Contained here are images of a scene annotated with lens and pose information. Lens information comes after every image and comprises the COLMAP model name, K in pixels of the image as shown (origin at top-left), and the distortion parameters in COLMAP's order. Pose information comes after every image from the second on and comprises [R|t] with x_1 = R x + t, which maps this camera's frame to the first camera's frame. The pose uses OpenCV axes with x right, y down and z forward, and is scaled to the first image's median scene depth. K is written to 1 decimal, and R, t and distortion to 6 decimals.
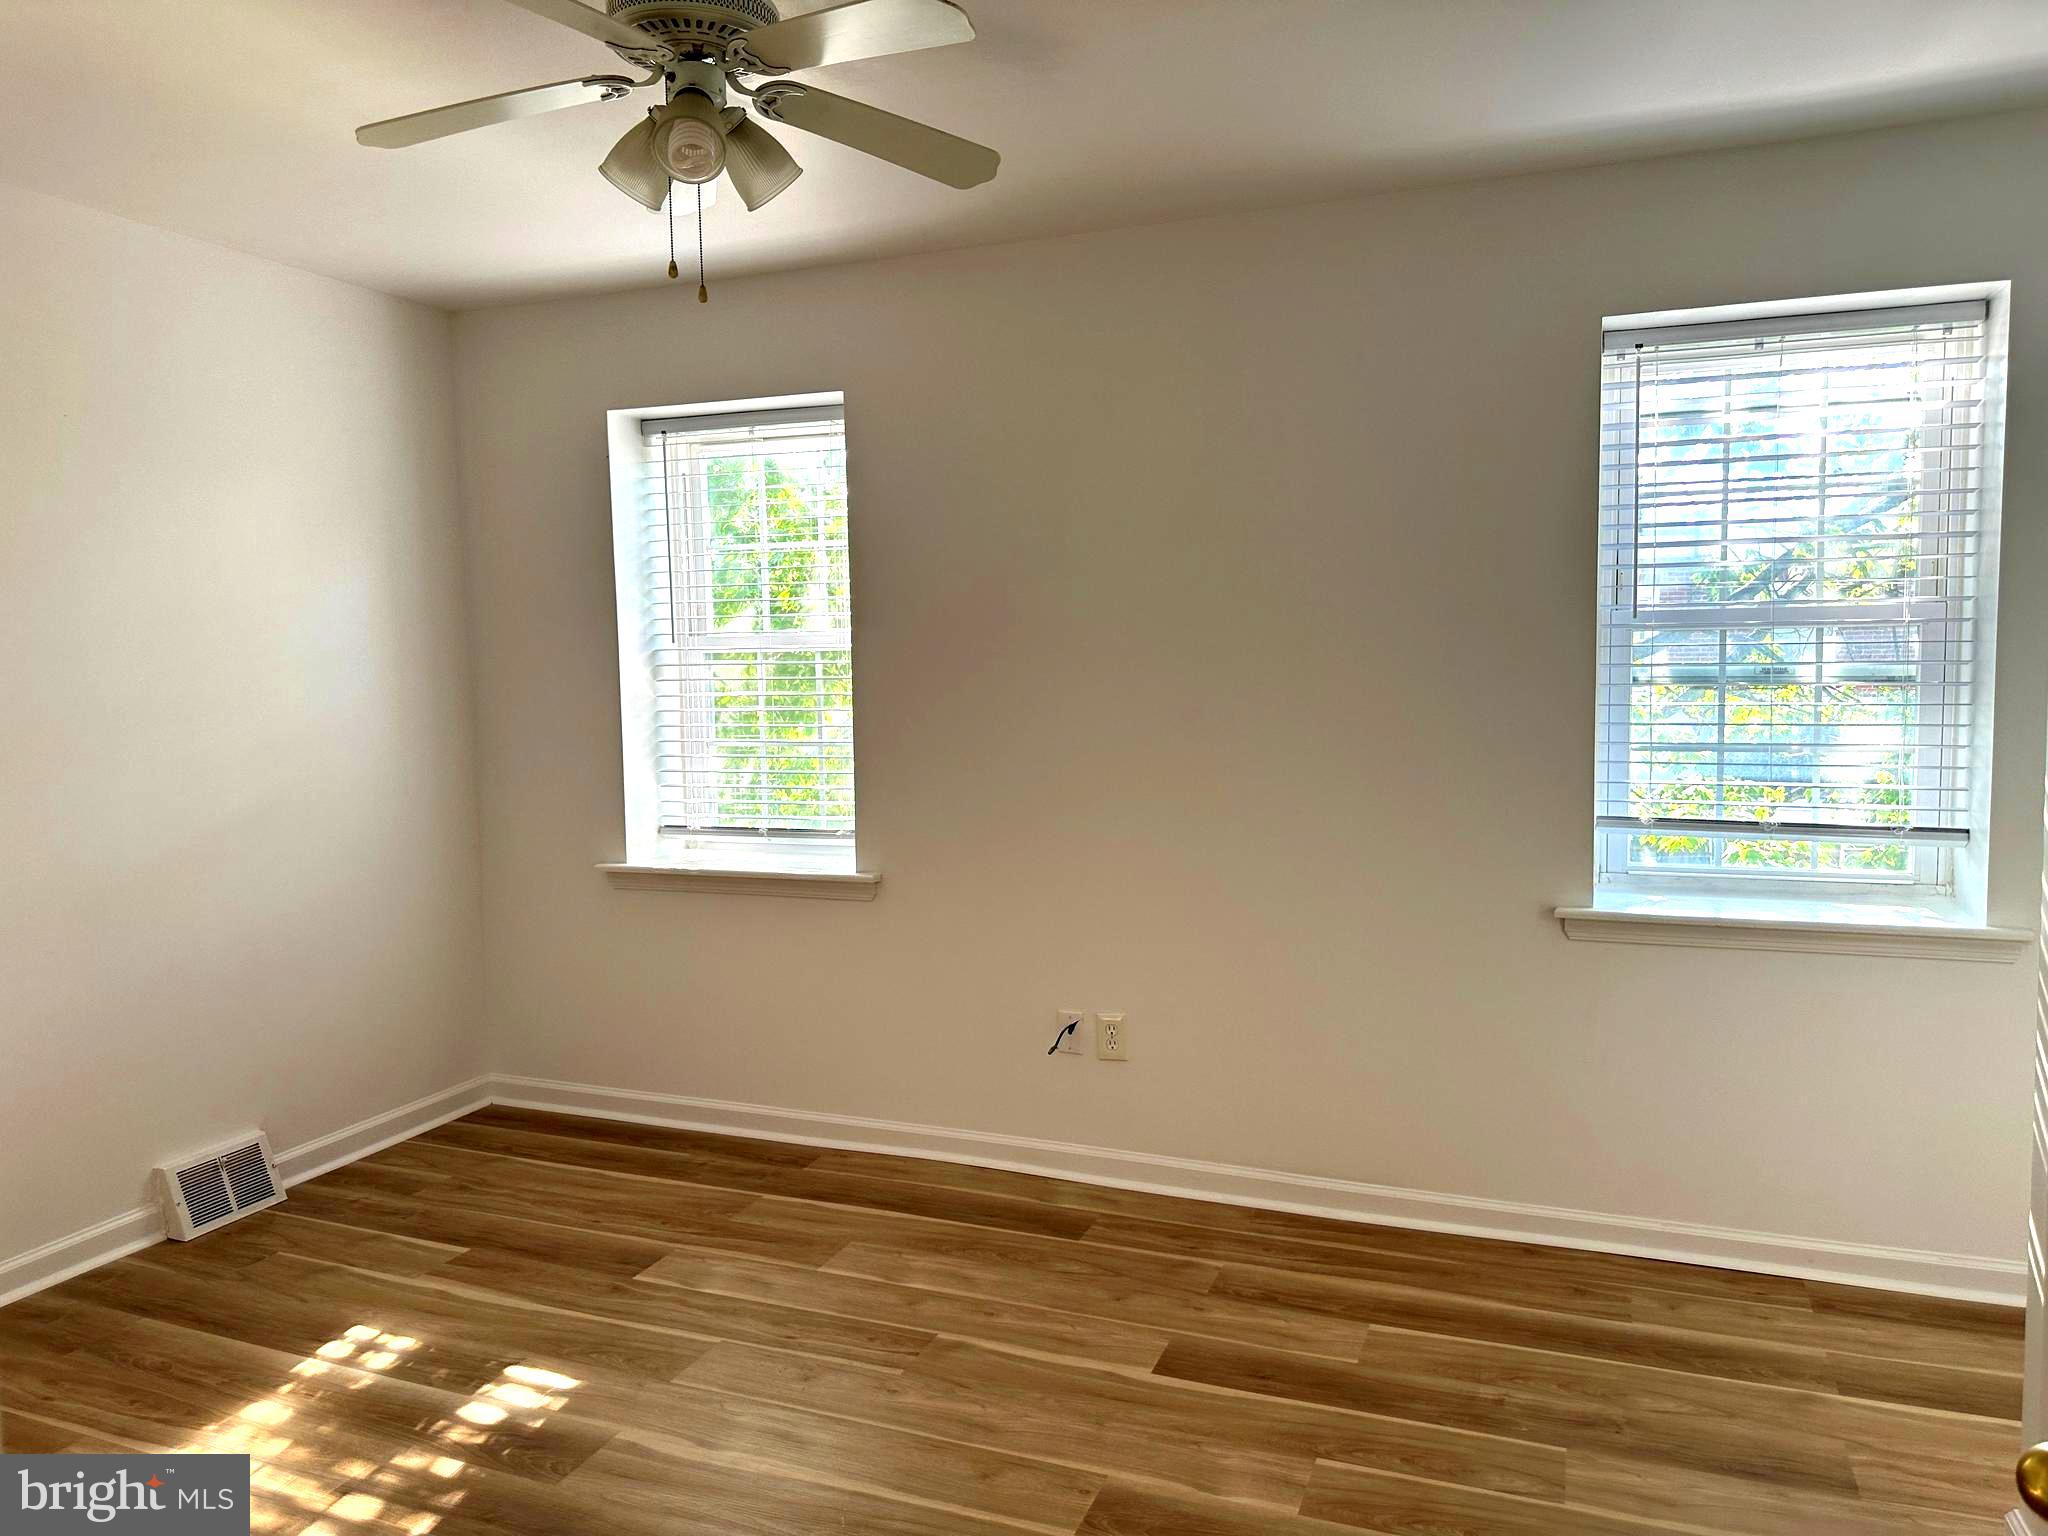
lens RADIAL K [[1495.9, 0, 1024.0], [0, 1495.9, 768.0], [0, 0, 1]] dist [0.009034, 0.003838]
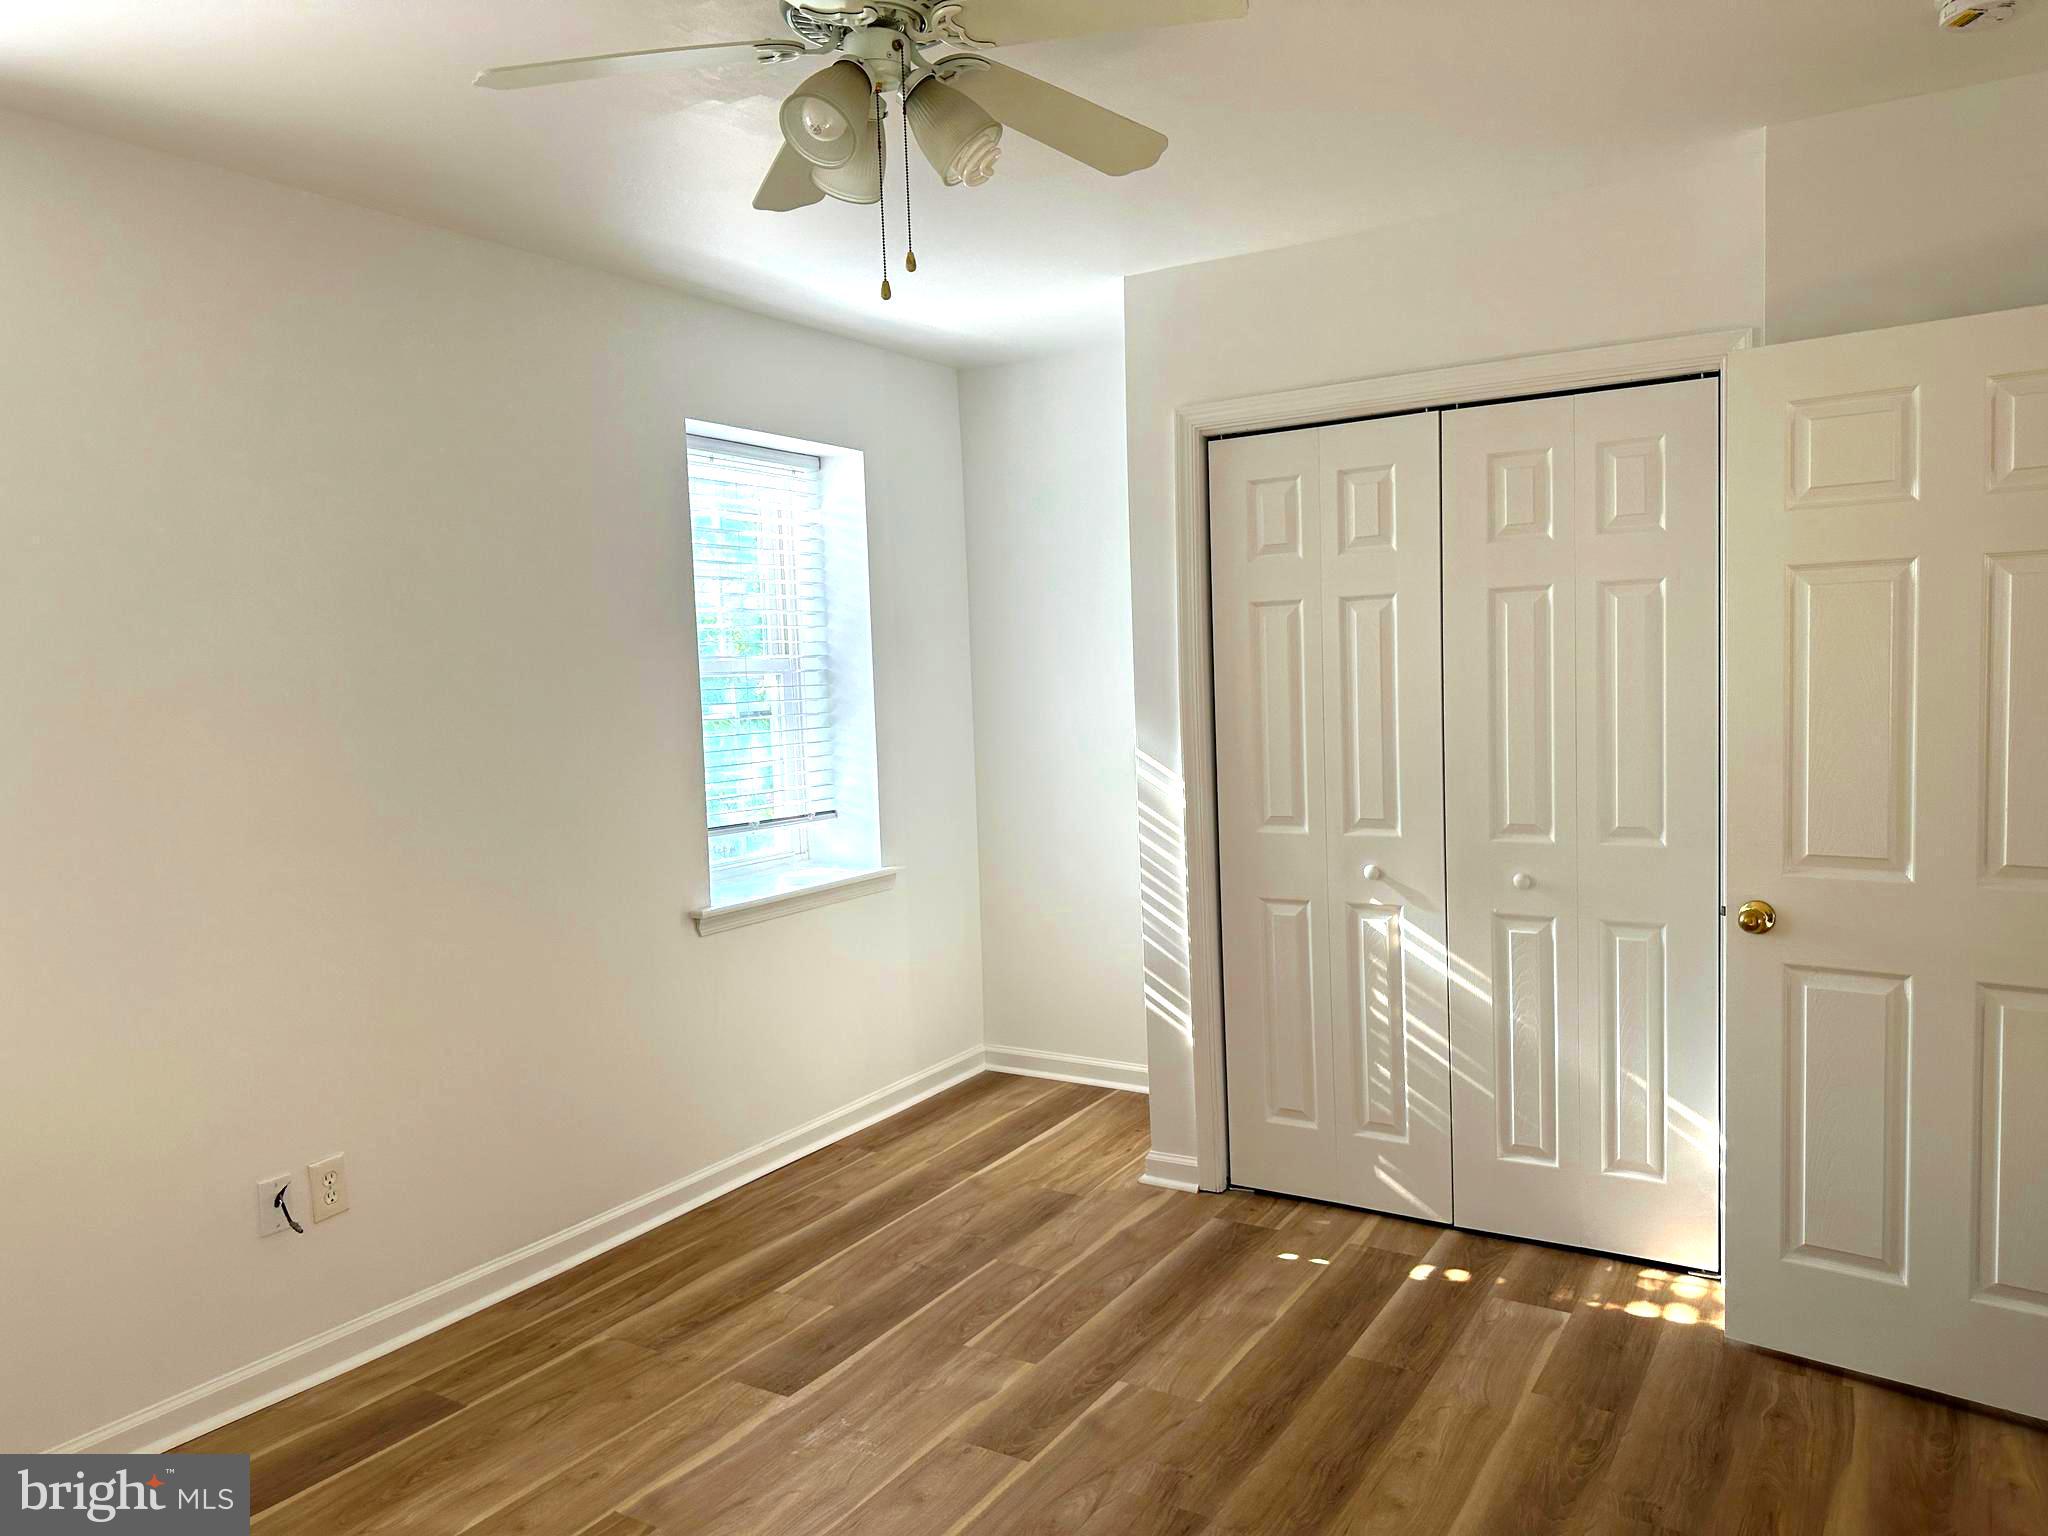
lens RADIAL K [[1451.8, 0, 1024.0], [0, 1451.8, 768.0], [0, 0, 1]] dist [0.090463, -0.068392]
pose [[0.184447, -0.066181, 0.980612, -0.769259], [0.112334, 0.992612, 0.045862, -0.046446], [-0.976402, 0.101697, 0.190518, 0.552478]]
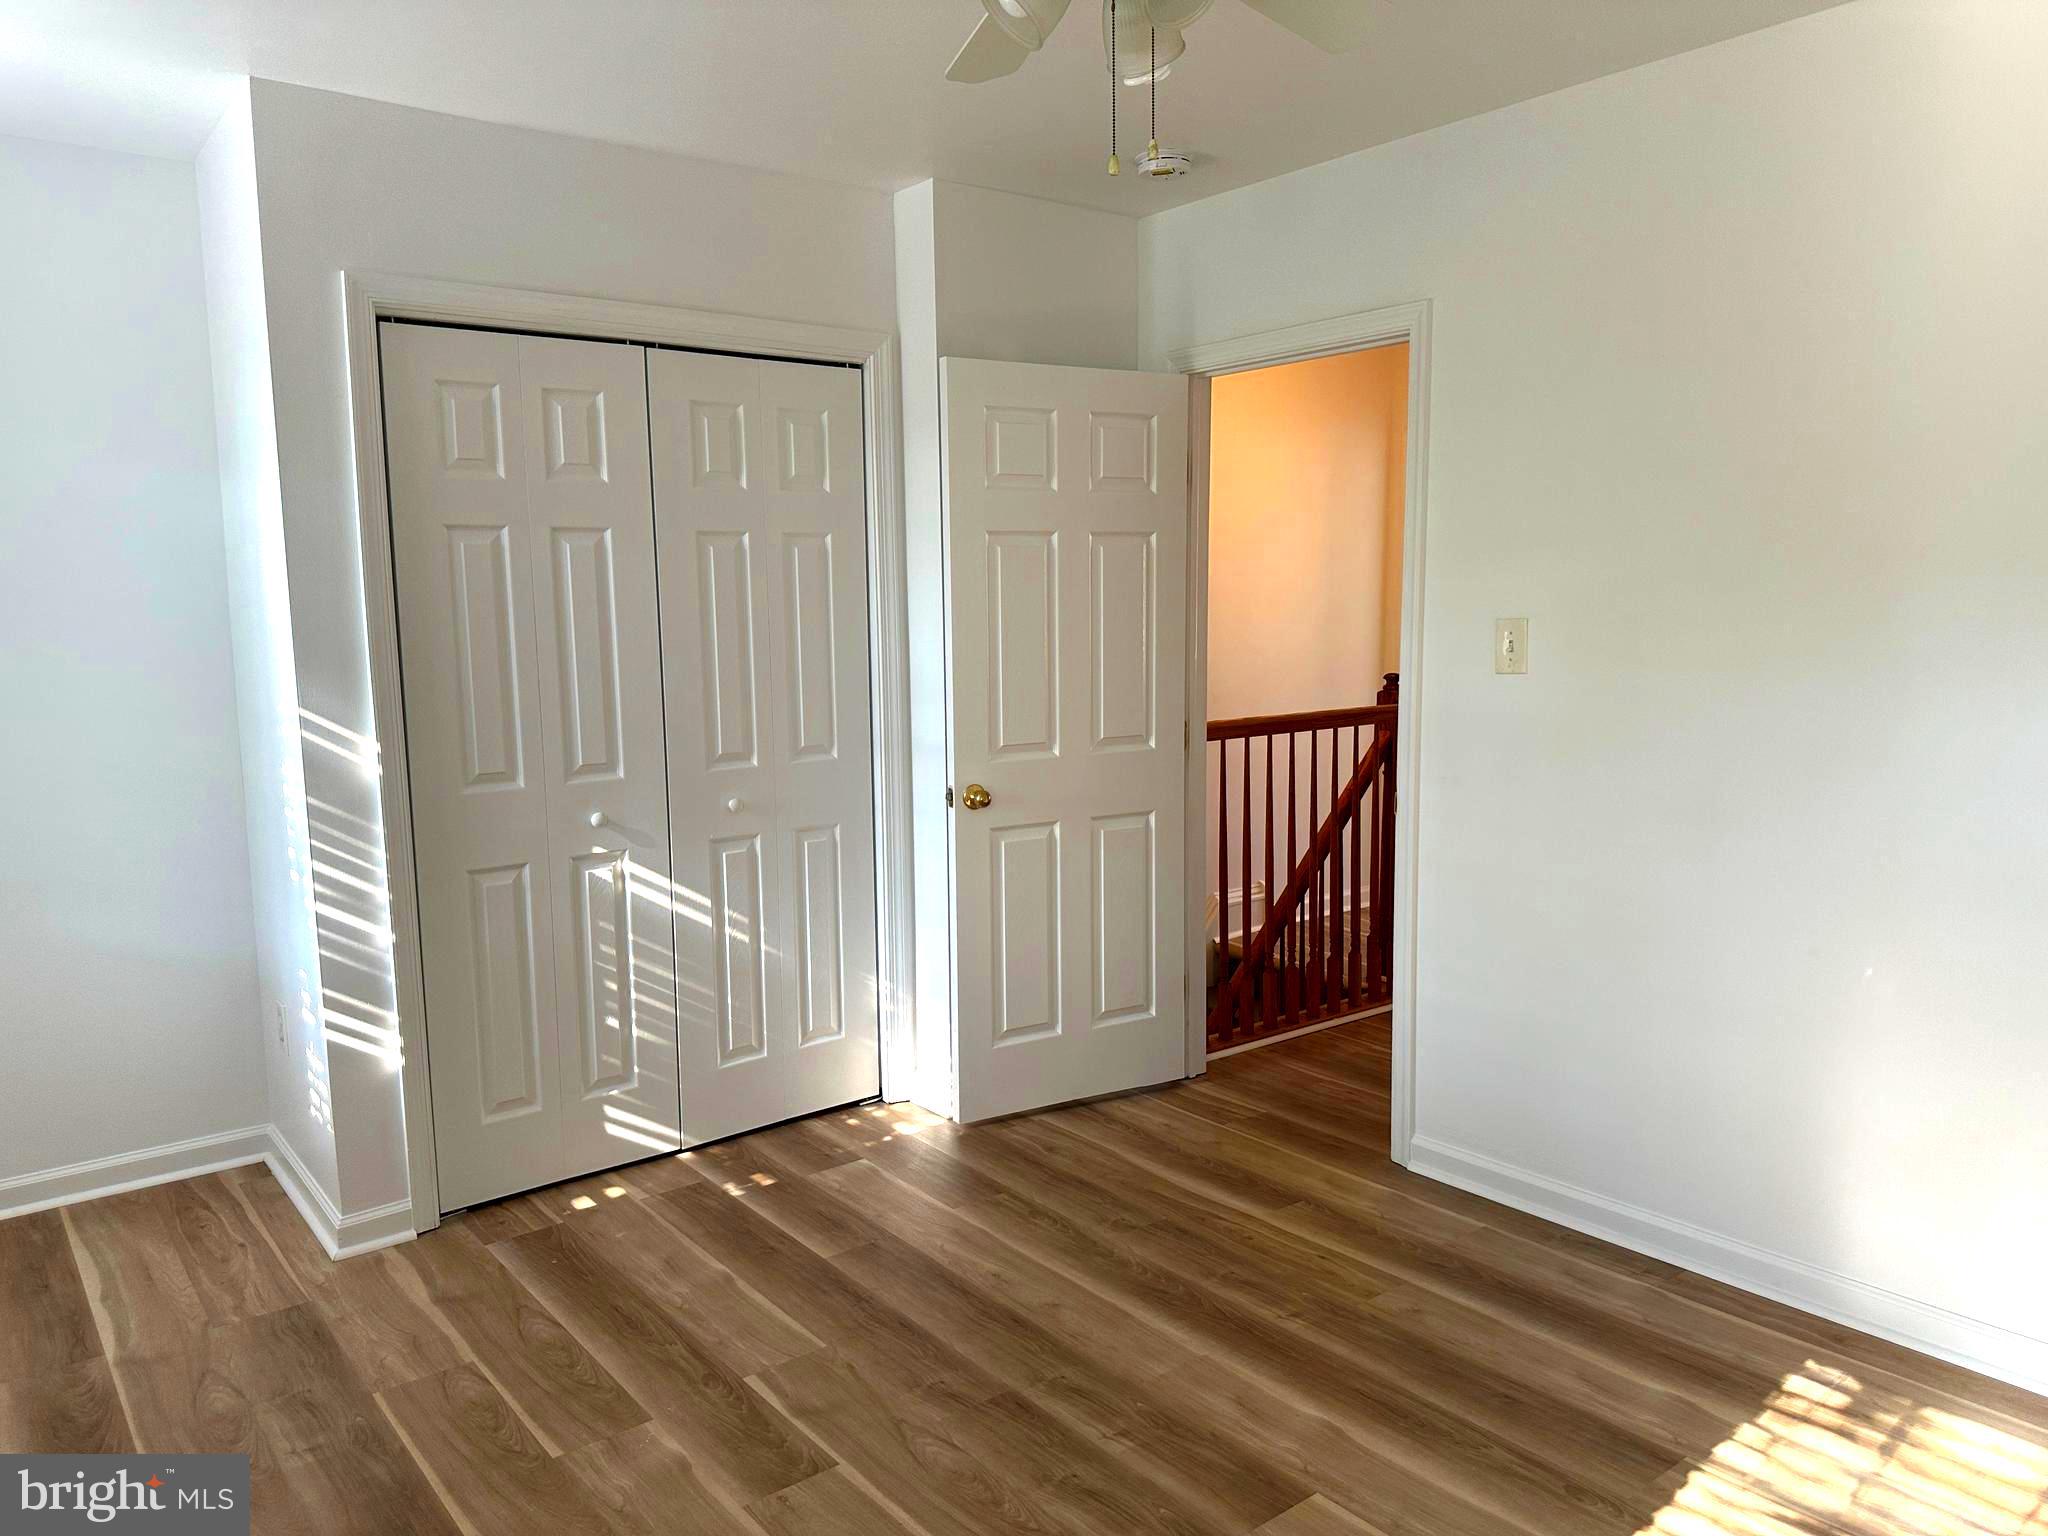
lens RADIAL K [[1448.9, 0, 1024.0], [0, 1448.9, 768.0], [0, 0, 1]] dist [0.078223, -0.078224]
pose [[-0.856547, -0.042242, 0.514337, -0.430781], [0.065329, 0.979751, 0.189261, -0.107016], [-0.511917, 0.195713, -0.836443, 1.266113]]
